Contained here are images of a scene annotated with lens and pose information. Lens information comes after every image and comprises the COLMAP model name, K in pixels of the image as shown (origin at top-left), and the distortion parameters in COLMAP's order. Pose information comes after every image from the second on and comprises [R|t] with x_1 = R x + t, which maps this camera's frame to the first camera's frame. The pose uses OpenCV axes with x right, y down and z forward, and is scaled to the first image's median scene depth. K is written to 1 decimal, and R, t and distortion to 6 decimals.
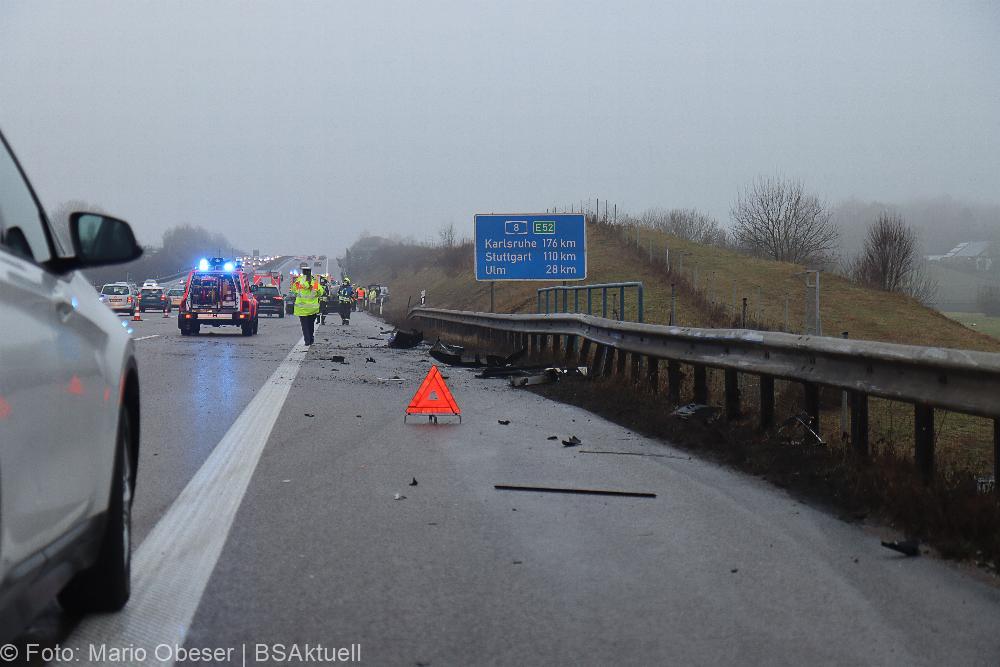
lens RADIAL K [[1425.7, 0, 500.0], [0, 1425.7, 333.5], [0, 0, 1]] dist [-0.003488, 0.004648]
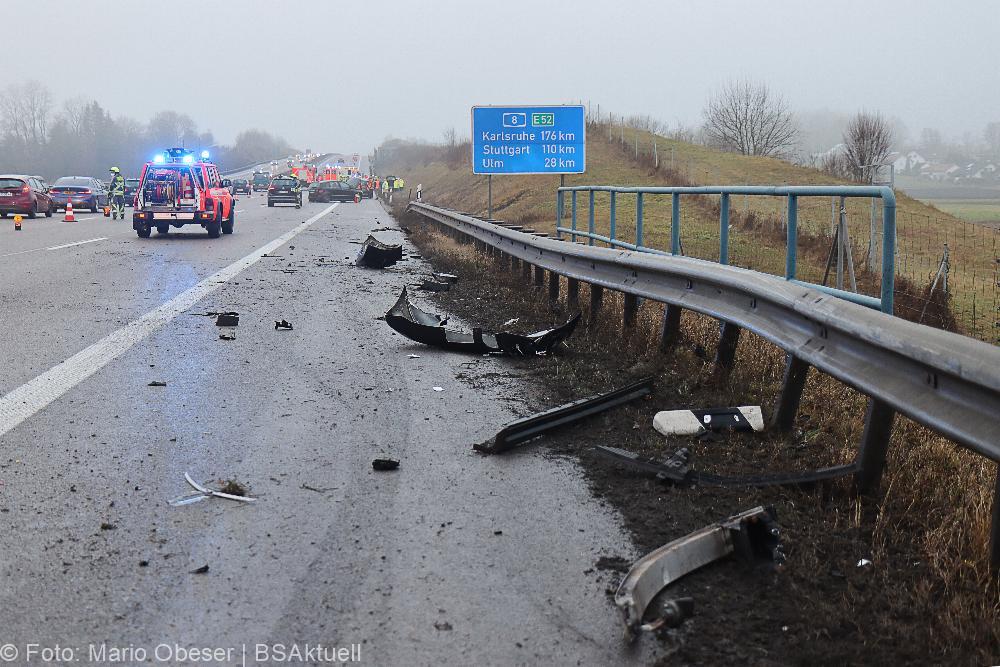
lens RADIAL K [[1018.7, 0, 500.0], [0, 1018.7, 333.5], [0, 0, 1]] dist [0.002538, 0.019231]
pose [[0.999956, -0.000514, 0.009405, -0.005293], [-0.000613, 0.992842, 0.119437, -0.012118], [-0.009399, -0.119438, 0.992797, 0.295244]]
